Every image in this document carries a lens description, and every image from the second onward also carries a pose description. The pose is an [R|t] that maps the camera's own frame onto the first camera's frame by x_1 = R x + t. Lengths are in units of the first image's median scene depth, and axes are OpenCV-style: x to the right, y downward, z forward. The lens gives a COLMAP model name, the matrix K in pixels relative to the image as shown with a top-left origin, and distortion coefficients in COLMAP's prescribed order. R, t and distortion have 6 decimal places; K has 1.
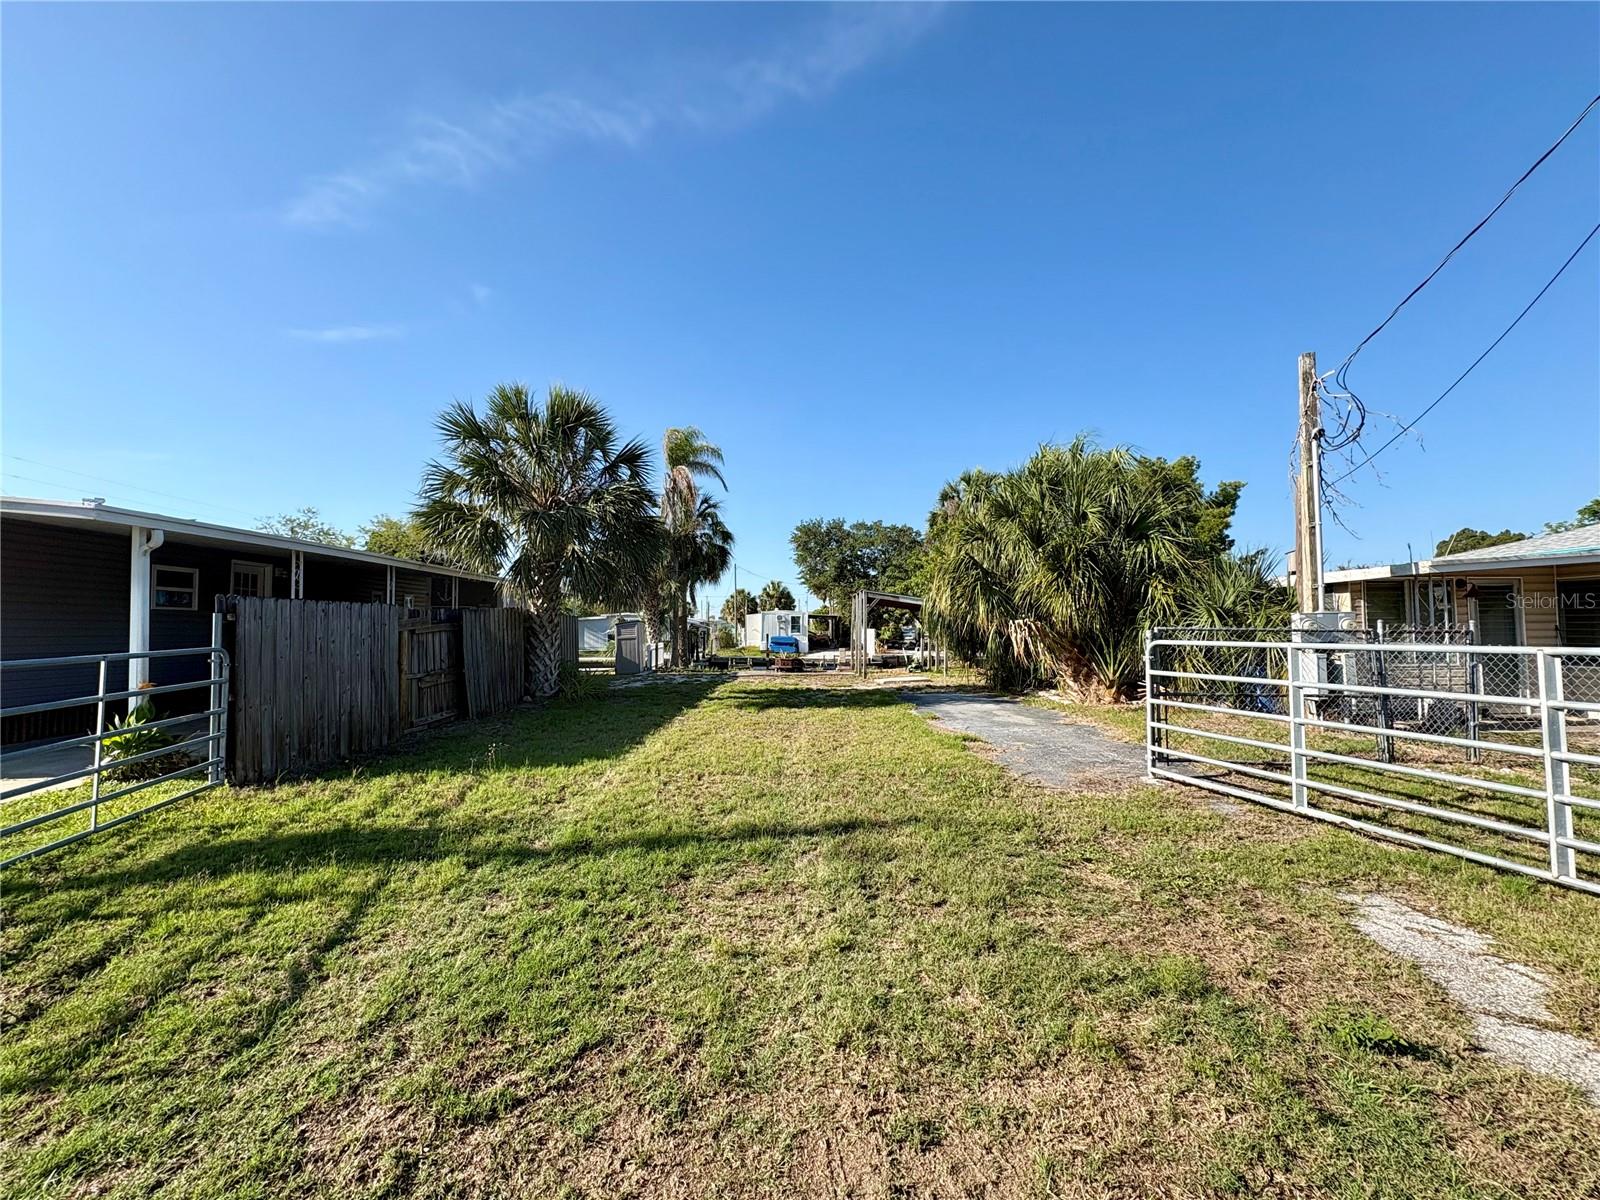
lens RADIAL K [[633.0, 0, 800.0], [0, 633.0, 600.0], [0, 0, 1]] dist [0.000506, 0.000068]
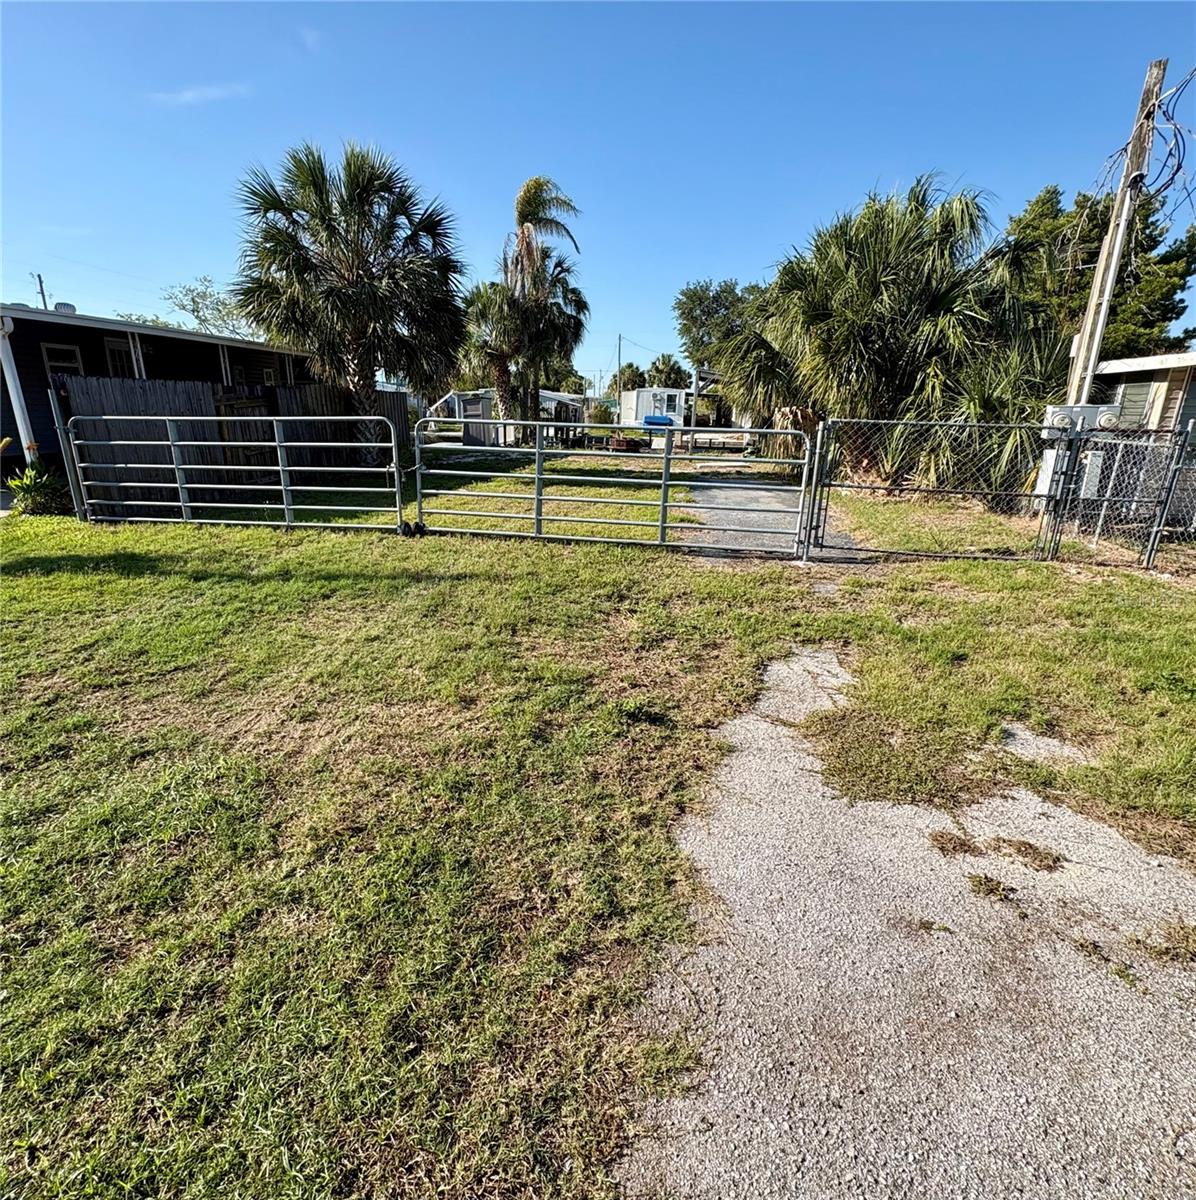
lens RADIAL K [[635.1, 0, 574.6], [0, 635.1, 597.5], [0, 0, 1]] dist [-0.000068, -0.000656]
pose [[0.980678, 0.075217, -0.180593, 0.205725], [-0.010985, 0.942847, 0.333045, -0.011937], [0.195322, -0.324626, 0.925455, -0.065612]]
